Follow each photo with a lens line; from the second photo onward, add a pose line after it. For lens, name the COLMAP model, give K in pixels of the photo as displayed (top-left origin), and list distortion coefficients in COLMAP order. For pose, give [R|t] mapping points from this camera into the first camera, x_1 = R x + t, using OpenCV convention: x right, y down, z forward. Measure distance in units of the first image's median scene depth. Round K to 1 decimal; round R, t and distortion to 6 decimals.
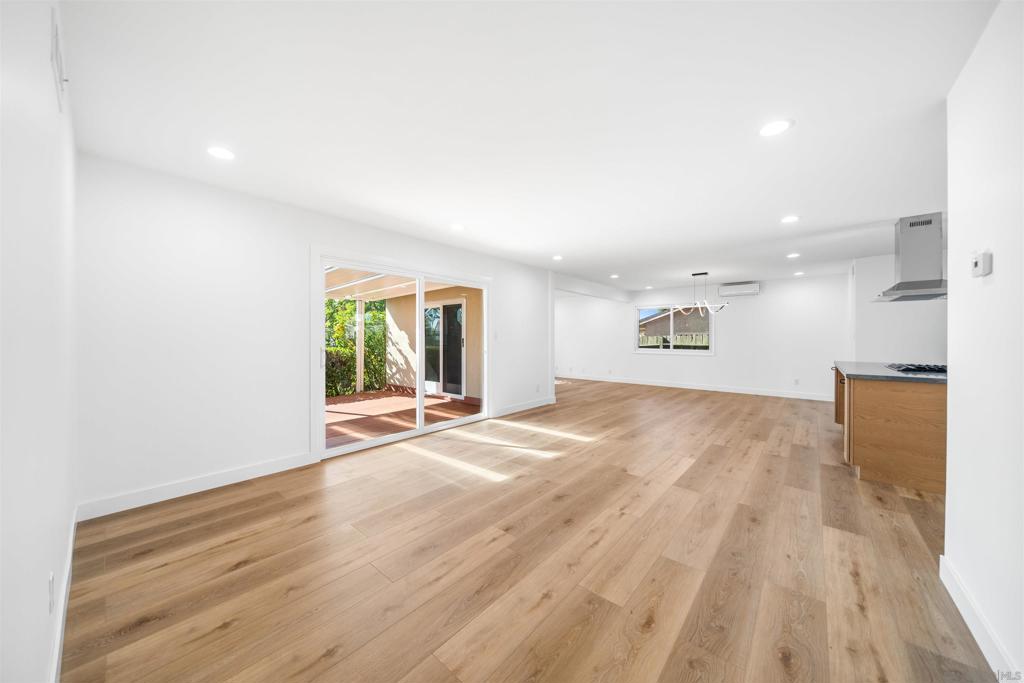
lens RADIAL K [[352.1, 0, 509.5], [0, 352.1, 339.5], [0, 0, 1]] dist [-0.005711, -0.000146]
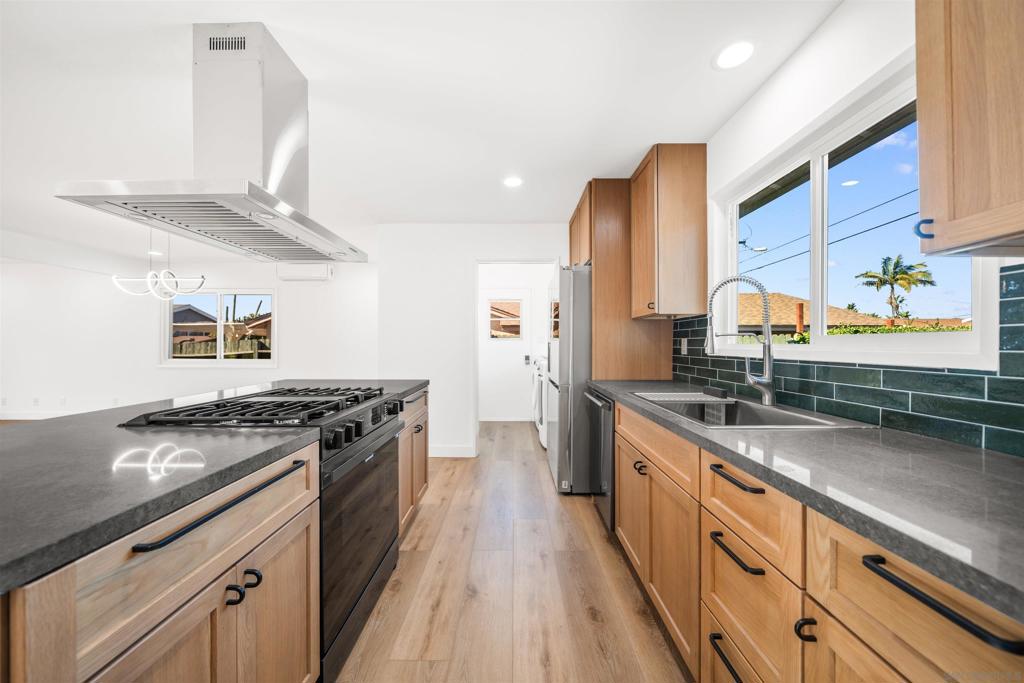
lens RADIAL K [[347.6, 0, 511.0], [0, 347.6, 344.1], [0, 0, 1]] dist [-0.004666, -0.000164]
pose [[0.761800, -0.000648, 0.647812, 0.905256], [0.004624, 0.999979, -0.004438, 0.010009], [-0.647796, 0.006377, 0.761787, 0.380373]]
